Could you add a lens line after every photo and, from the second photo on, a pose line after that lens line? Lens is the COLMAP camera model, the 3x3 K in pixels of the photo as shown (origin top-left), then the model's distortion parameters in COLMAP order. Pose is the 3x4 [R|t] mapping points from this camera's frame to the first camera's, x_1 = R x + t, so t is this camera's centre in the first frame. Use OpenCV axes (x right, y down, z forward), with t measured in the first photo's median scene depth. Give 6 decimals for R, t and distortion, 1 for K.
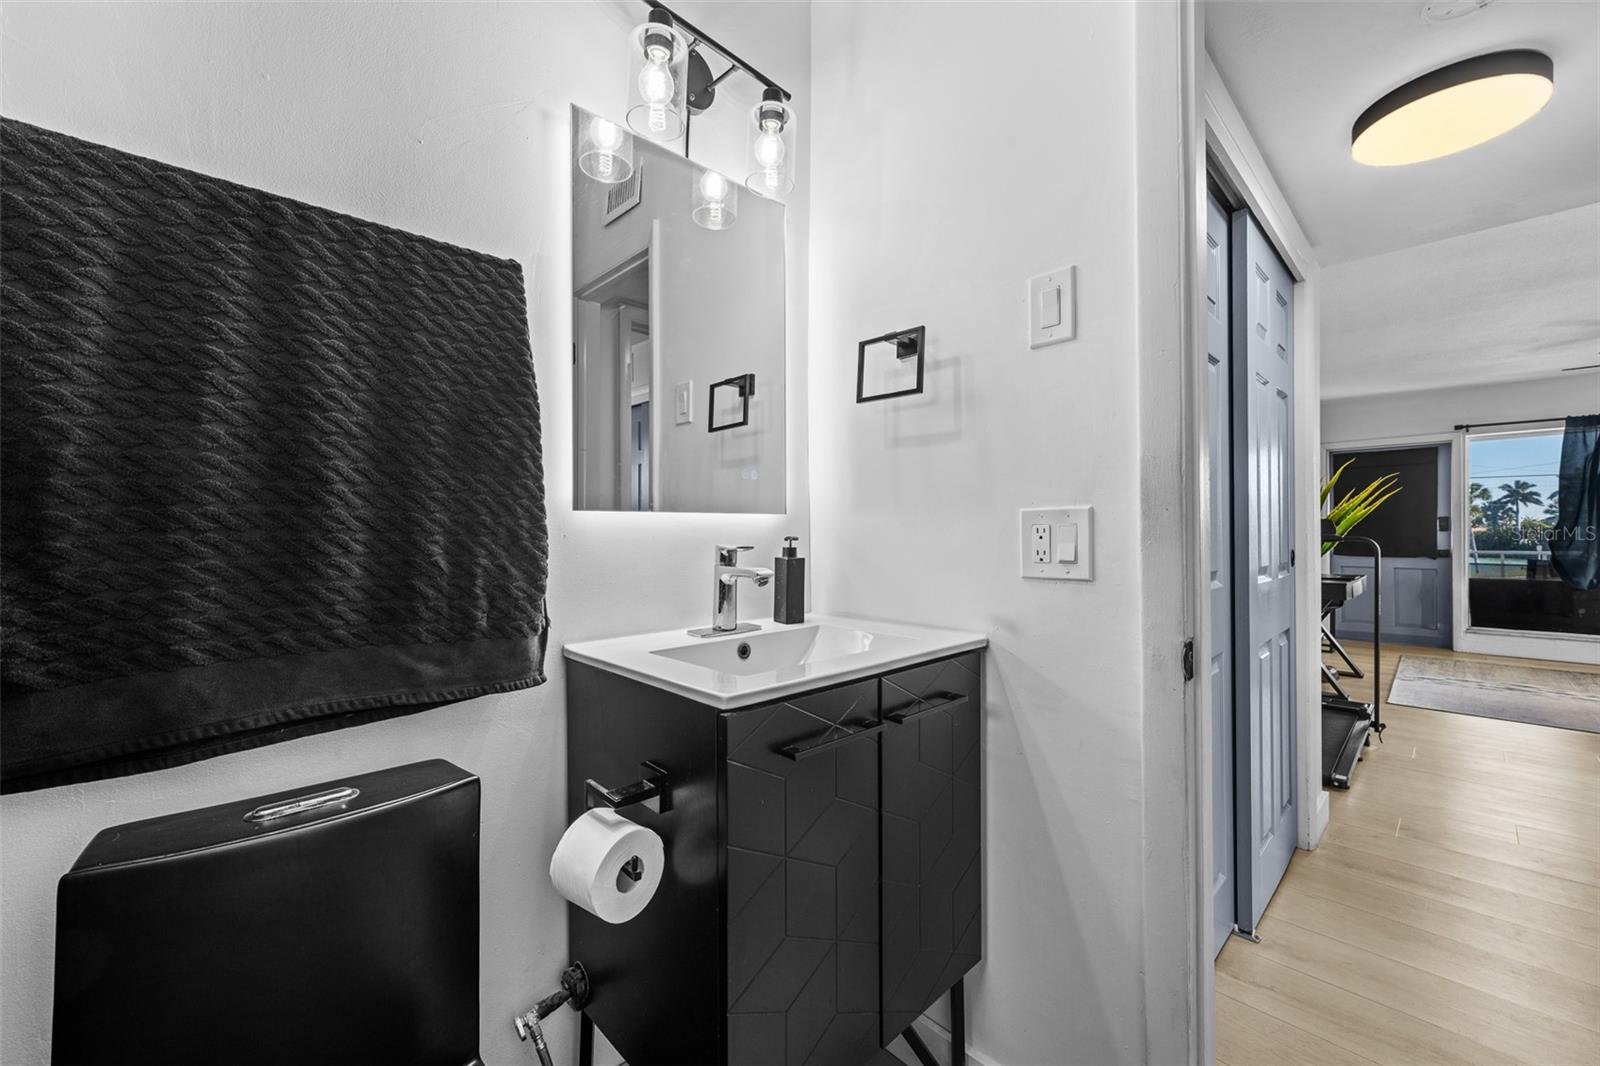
lens RADIAL K [[635.1, 0, 801.1], [0, 635.1, 529.5], [0, 0, 1]] dist [-0.003522, 0.001236]
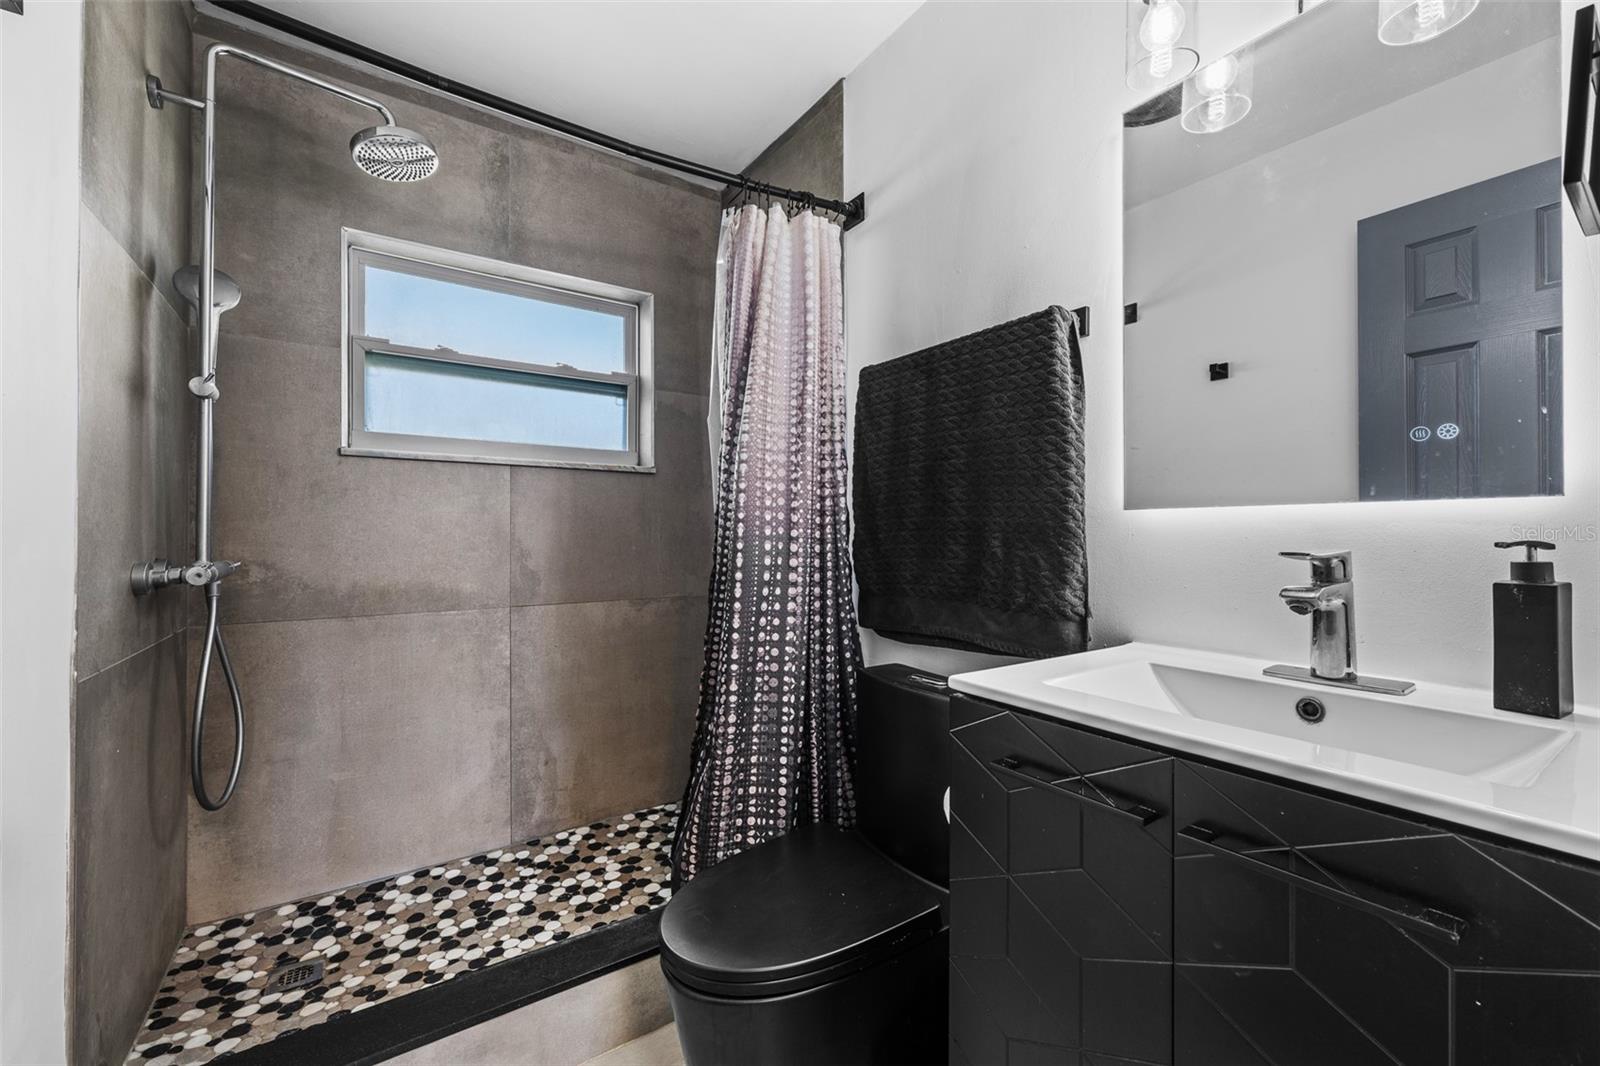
lens RADIAL K [[635.1, 0, 805.8], [0, 635.1, 532.0], [0, 0, 1]] dist [-0.003522, 0.001236]
pose [[-0.161873, 0.002564, -0.986808, 0.842195], [0.003352, 0.999992, 0.002049, 0.002350], [0.986806, -0.002977, -0.161881, 0.754335]]
